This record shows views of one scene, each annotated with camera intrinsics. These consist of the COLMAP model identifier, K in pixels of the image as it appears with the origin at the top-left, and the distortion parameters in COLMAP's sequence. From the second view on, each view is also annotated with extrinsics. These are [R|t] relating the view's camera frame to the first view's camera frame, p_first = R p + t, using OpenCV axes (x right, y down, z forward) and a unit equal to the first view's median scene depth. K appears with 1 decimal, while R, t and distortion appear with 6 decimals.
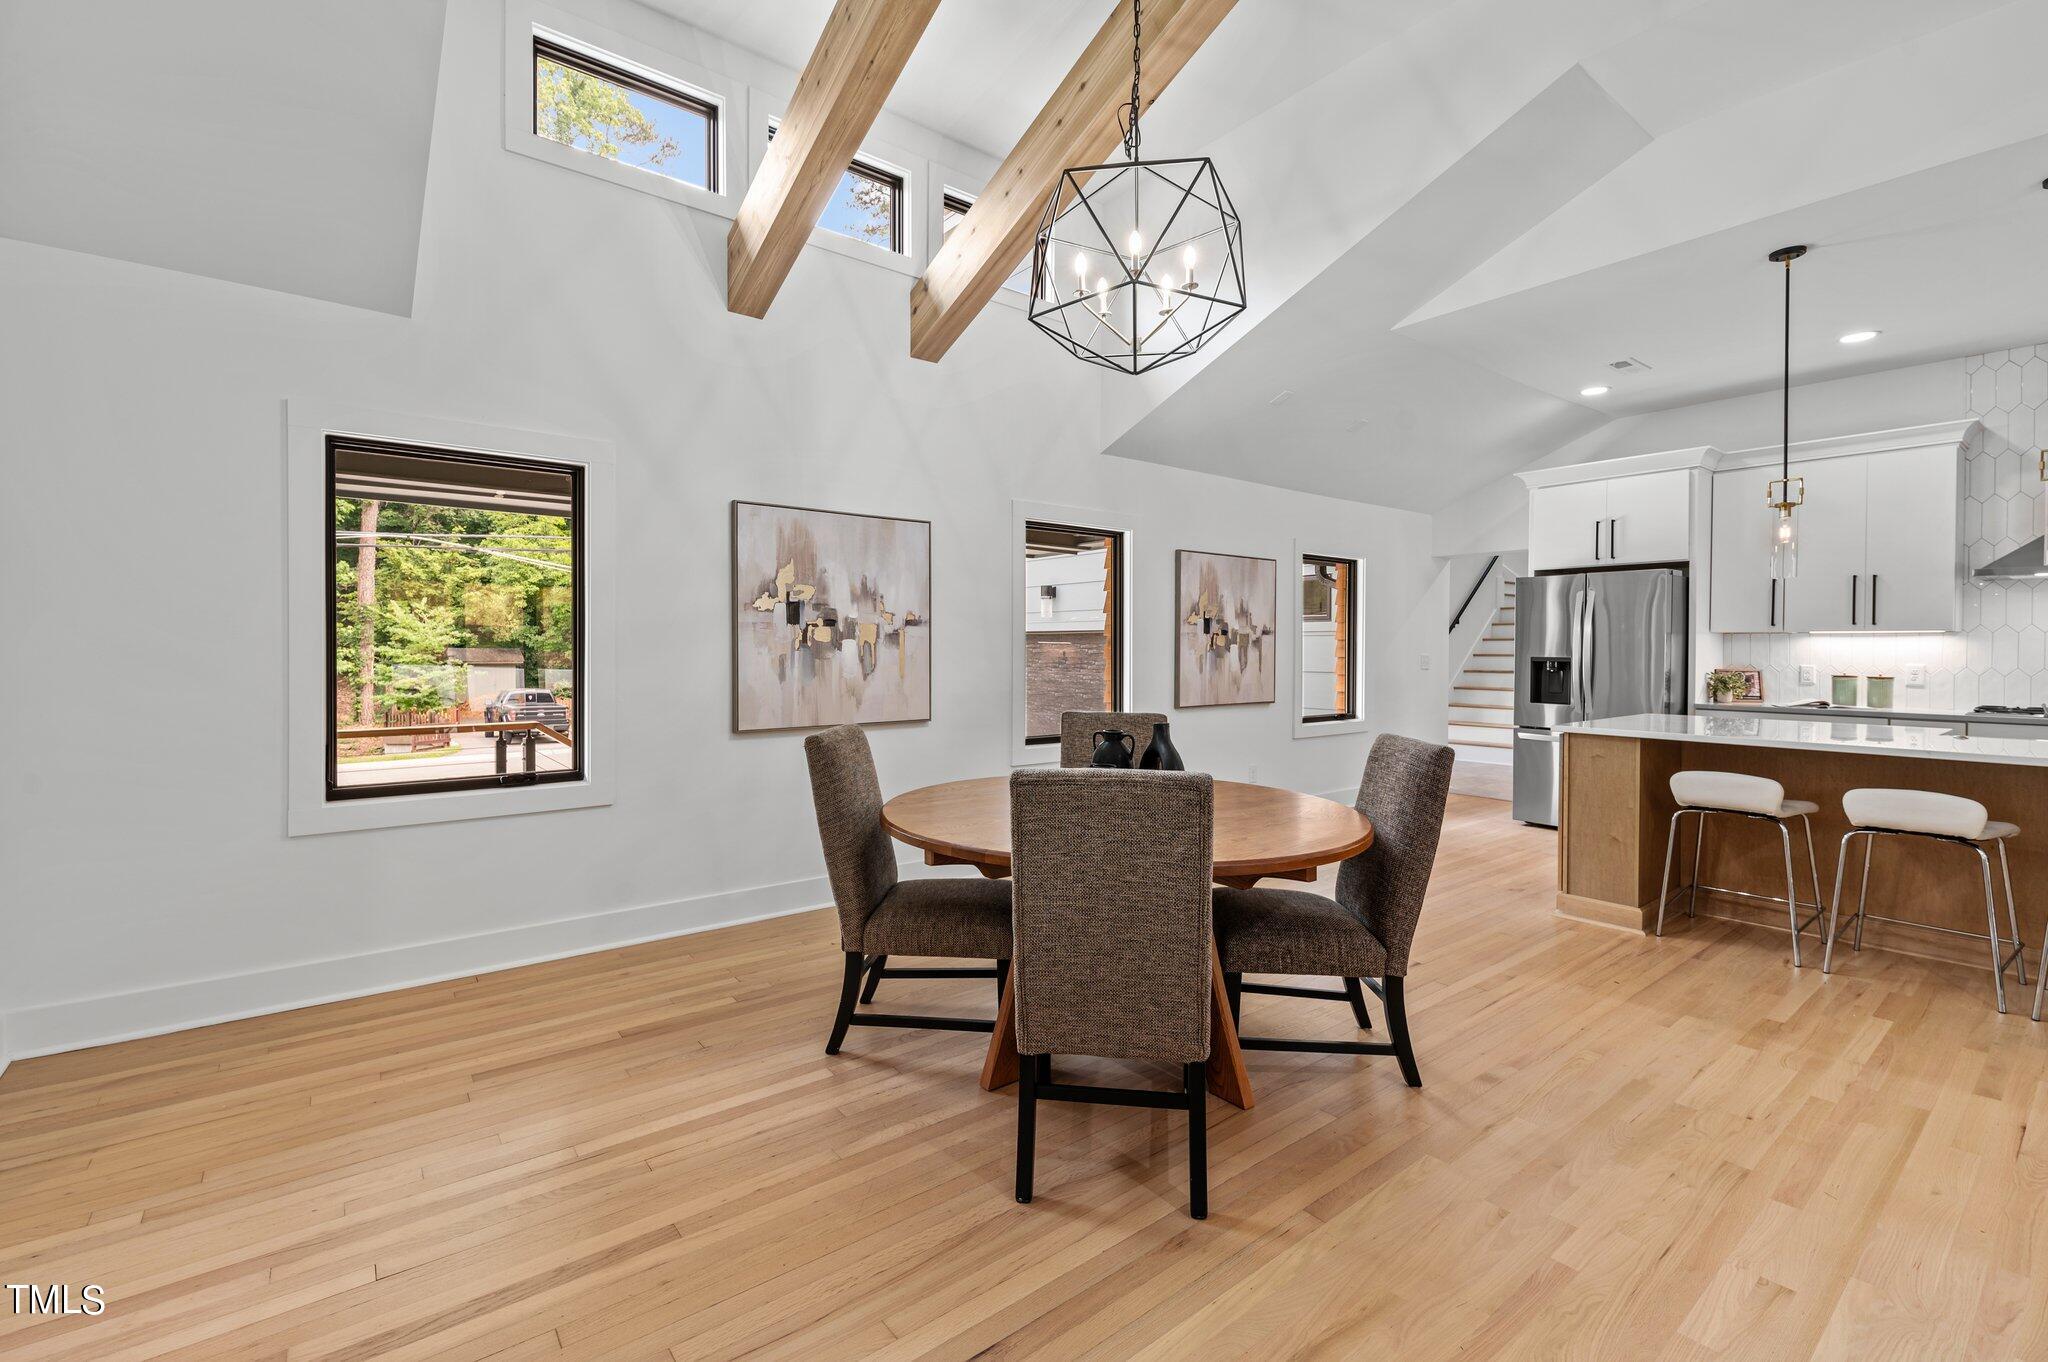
lens RADIAL K [[878.1, 0, 1014.7], [0, 878.1, 658.4], [0, 0, 1]] dist [0.005372, -0.005065]
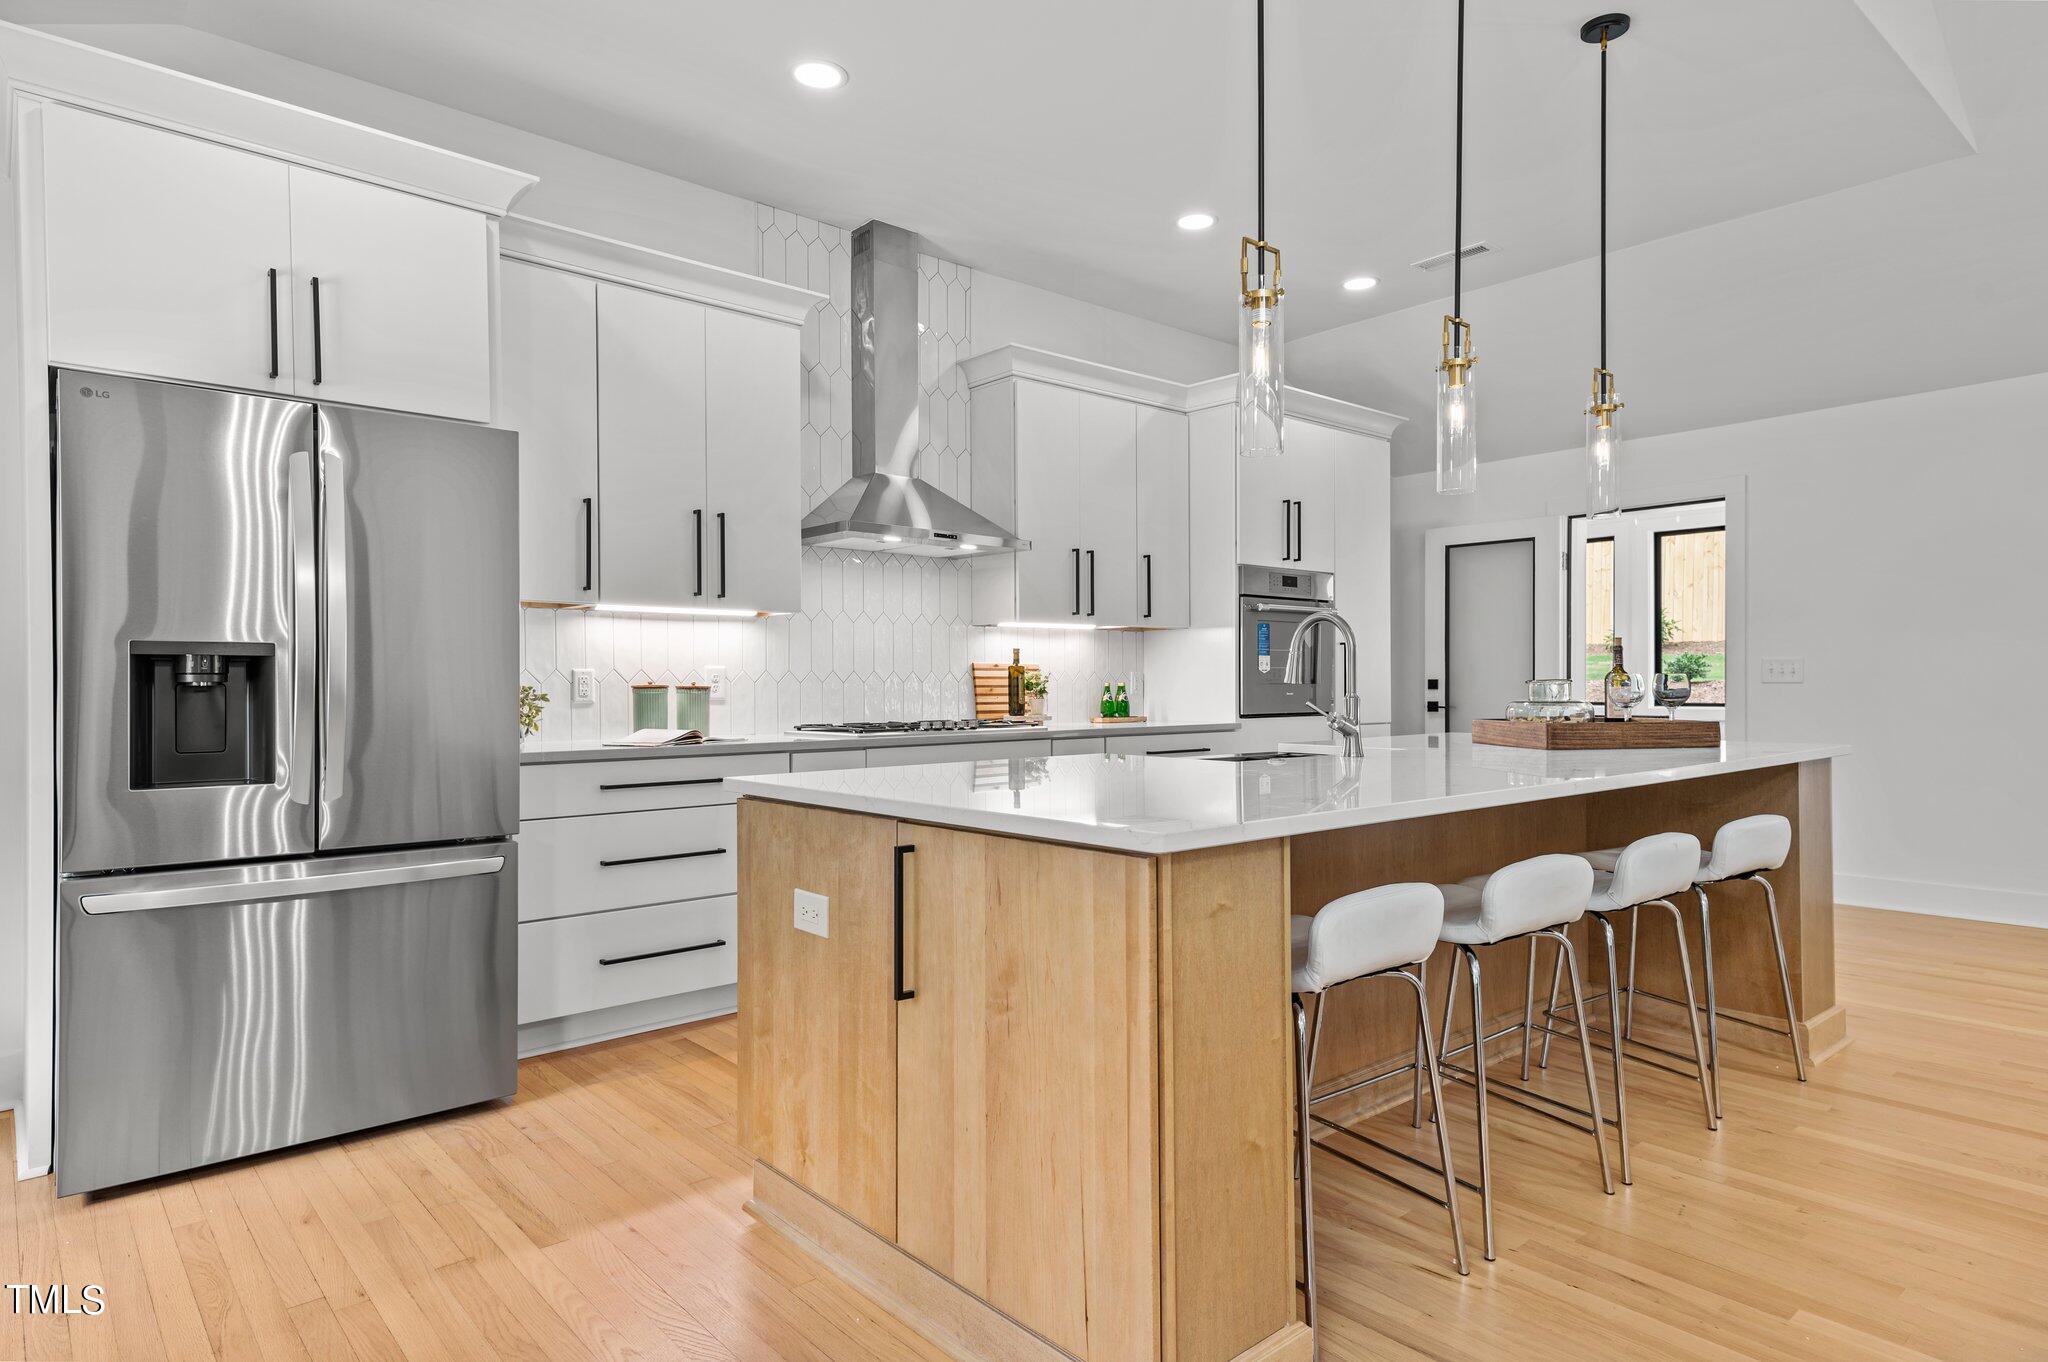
lens RADIAL K [[1152.4, 0, 1011.3], [0, 1152.4, 686.5], [0, 0, 1]] dist [0.050695, 0.000067]
pose [[-0.058292, -0.005603, 0.998284, 0.230295], [0.016291, 0.999846, 0.006563, 0.024112], [-0.998167, 0.016646, -0.058192, 1.039327]]
